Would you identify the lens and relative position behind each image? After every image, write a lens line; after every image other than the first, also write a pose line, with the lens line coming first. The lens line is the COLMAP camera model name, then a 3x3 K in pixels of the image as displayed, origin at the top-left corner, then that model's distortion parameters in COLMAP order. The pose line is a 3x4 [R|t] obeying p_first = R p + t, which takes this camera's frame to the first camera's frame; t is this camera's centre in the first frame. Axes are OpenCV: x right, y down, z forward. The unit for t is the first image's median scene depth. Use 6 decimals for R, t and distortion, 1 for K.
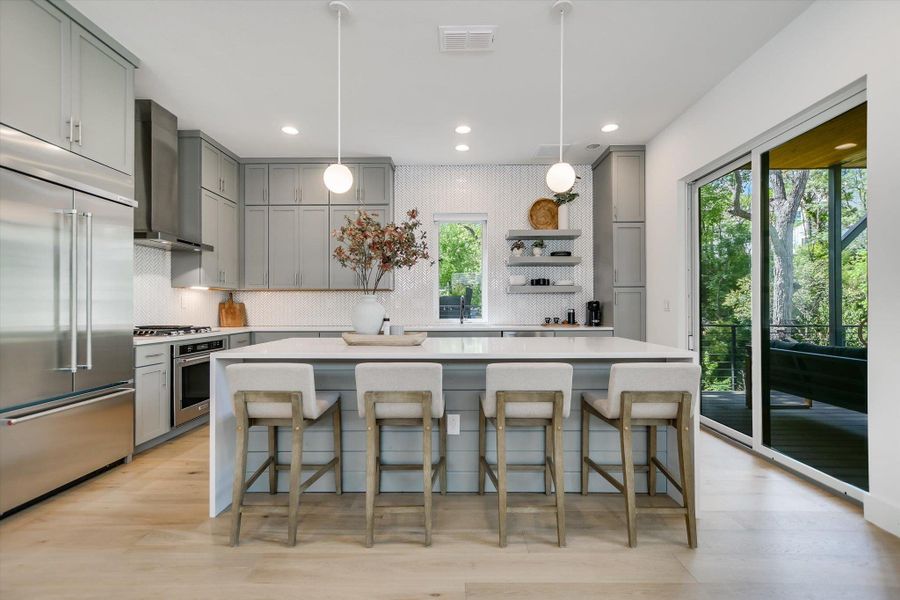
lens RADIAL K [[387.1, 0, 455.2], [0, 387.1, 303.0], [0, 0, 1]] dist [-0.017953, -0.000217]
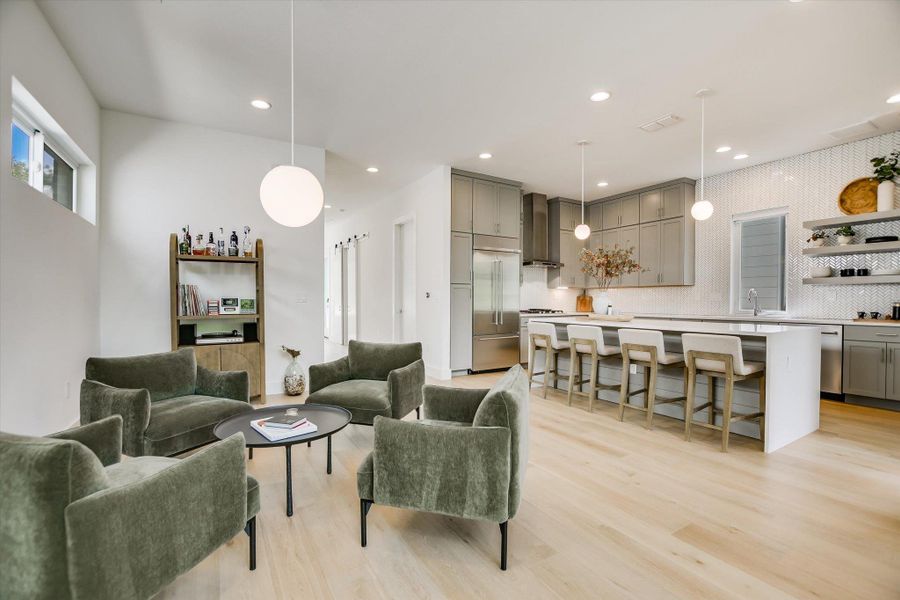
lens RADIAL K [[387.1, 0, 442.7], [0, 387.1, 302.9], [0, 0, 1]] dist [-0.017953, -0.000217]
pose [[0.491859, 0.010200, -0.870615, 0.602320], [0.006280, 0.999864, 0.015262, -0.002316], [0.870652, -0.012974, 0.491728, -0.322381]]
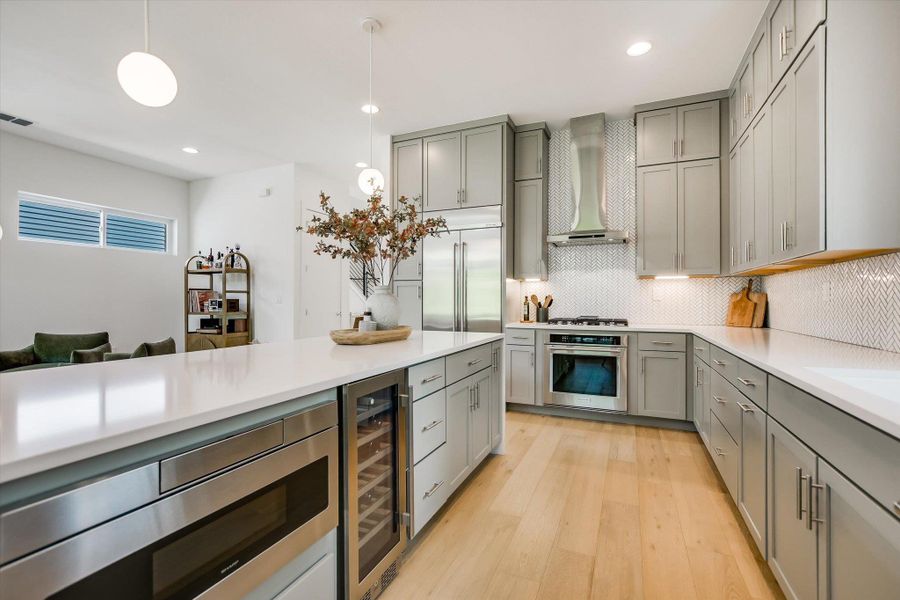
lens RADIAL K [[387.1, 0, 453.3], [0, 387.1, 298.8], [0, 0, 1]] dist [-0.017953, -0.000217]
pose [[-0.413374, 0.005099, -0.910547, 0.349768], [0.011503, 0.999934, 0.000378, 0.003606], [0.910489, -0.010318, -0.413405, 0.980268]]
